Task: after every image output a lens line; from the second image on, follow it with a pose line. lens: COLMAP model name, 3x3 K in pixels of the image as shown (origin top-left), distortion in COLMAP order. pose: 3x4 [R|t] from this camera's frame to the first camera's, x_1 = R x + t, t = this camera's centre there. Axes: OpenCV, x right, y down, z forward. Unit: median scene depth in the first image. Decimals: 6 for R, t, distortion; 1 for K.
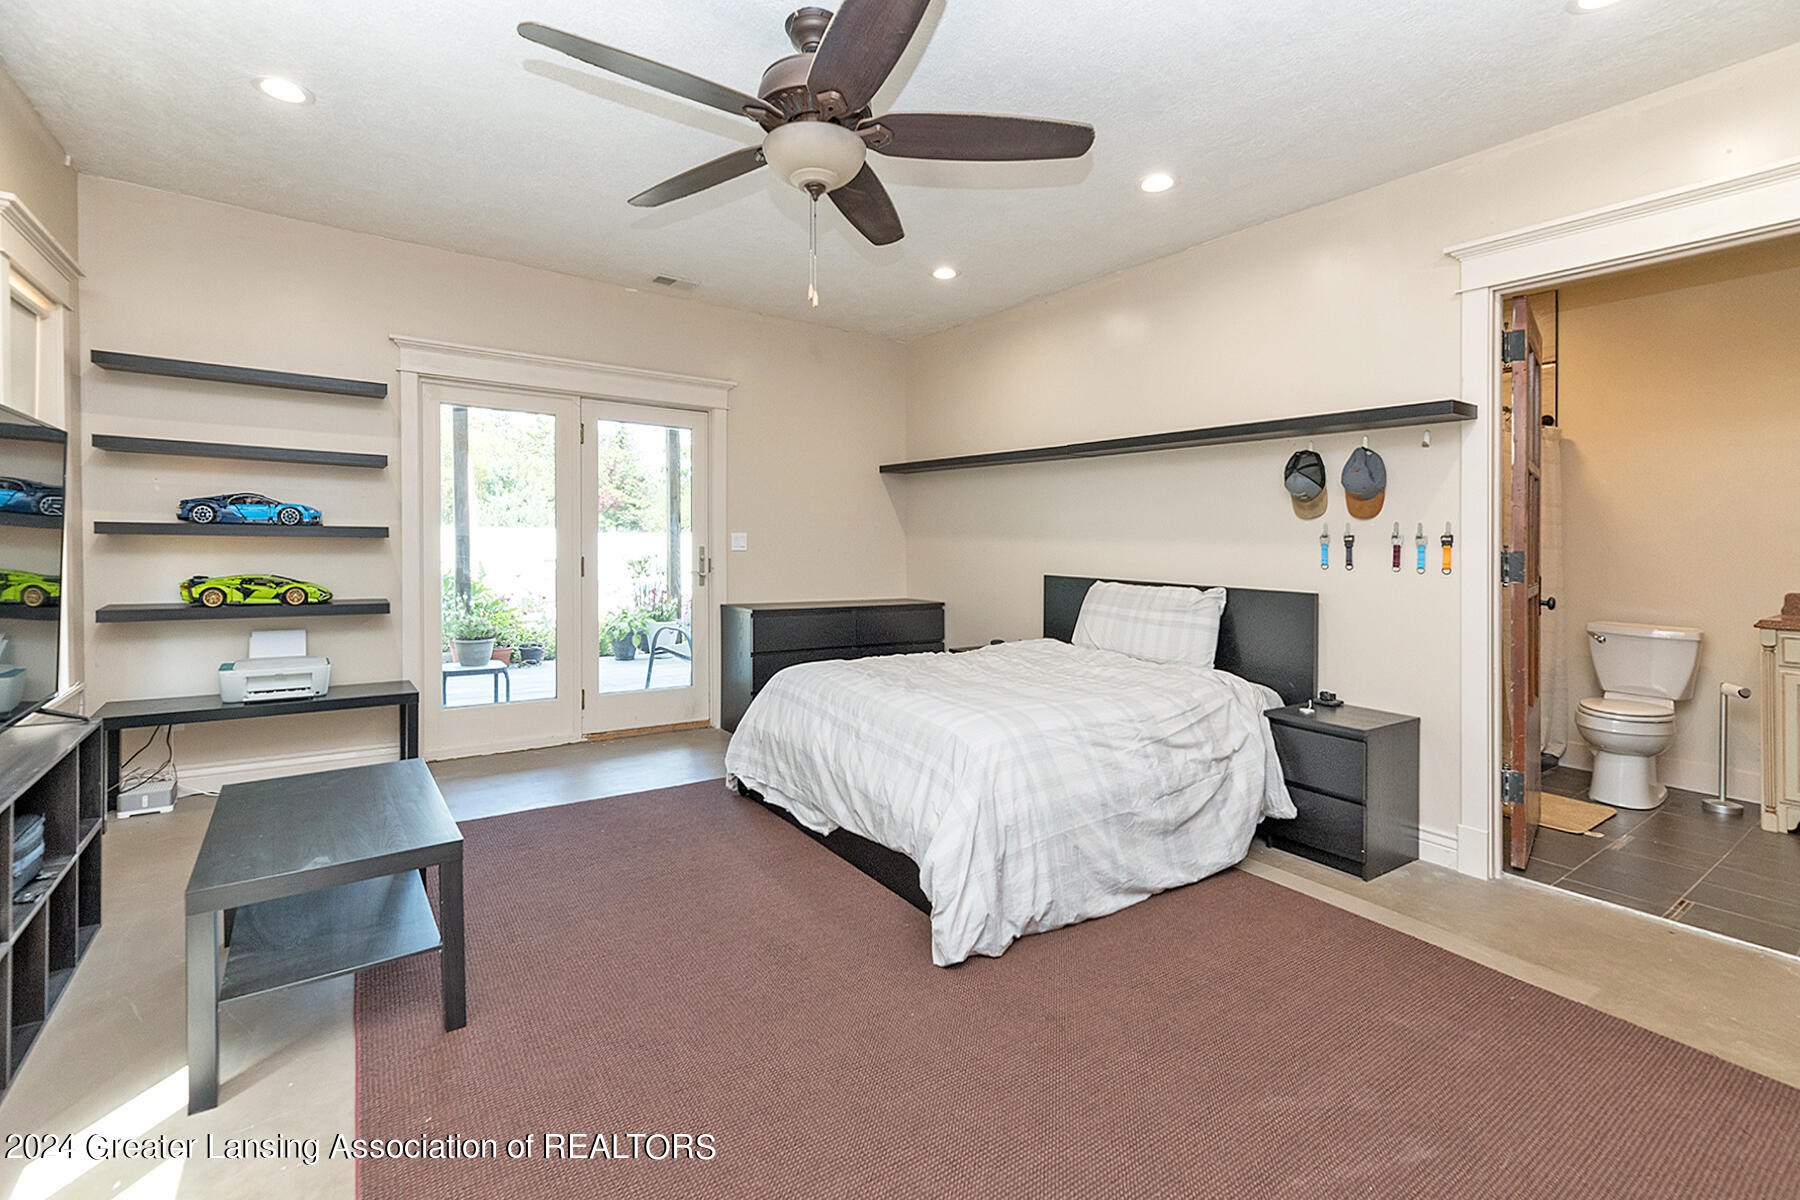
lens RADIAL K [[825.3, 0, 906.5], [0, 825.3, 553.8], [0, 0, 1]] dist [0.001783, 0.000181]
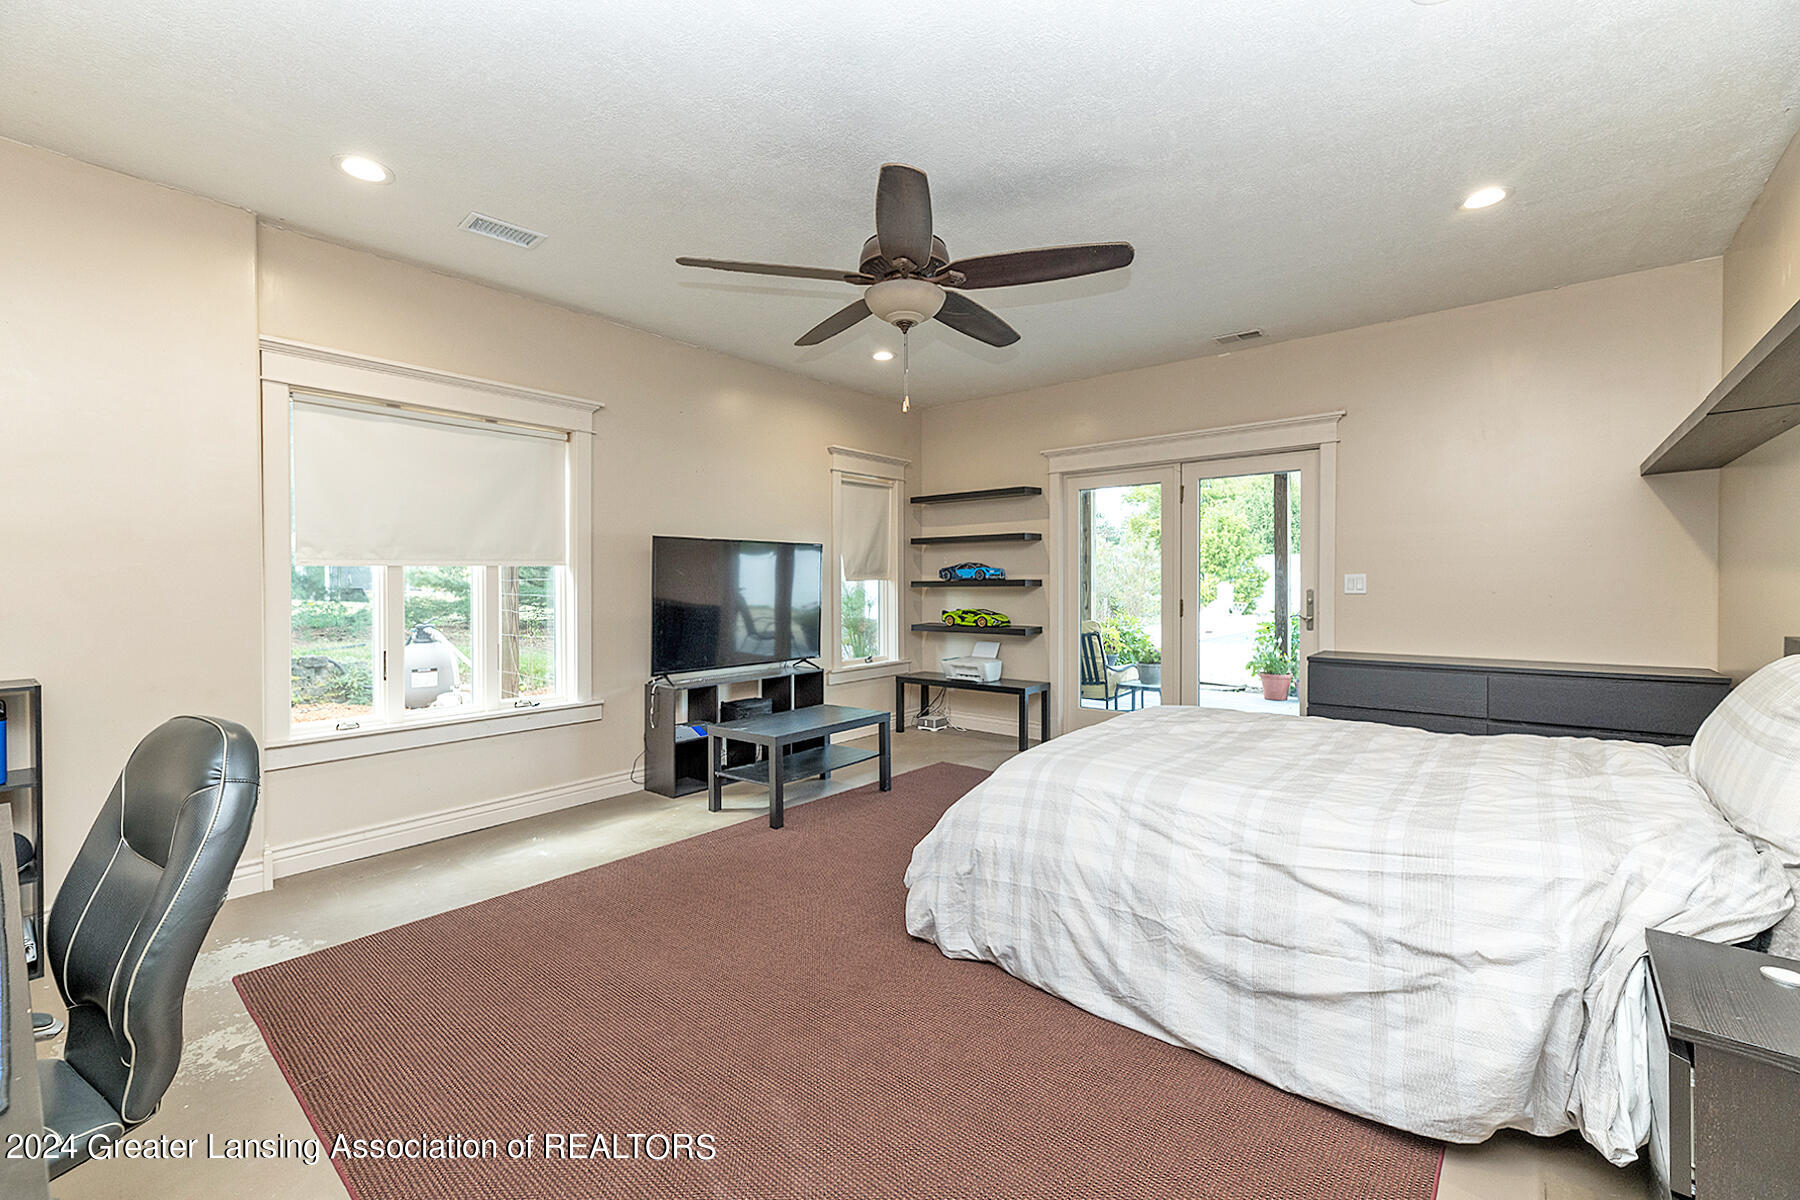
lens RADIAL K [[734.6, 0, 878.1], [0, 734.6, 607.7], [0, 0, 1]] dist [0.001789, 0.000365]
pose [[0.231347, 0.012996, -0.972785, 0.760846], [-0.000604, 0.999912, 0.013215, 0.002512], [0.972871, -0.002469, 0.231335, 0.492984]]
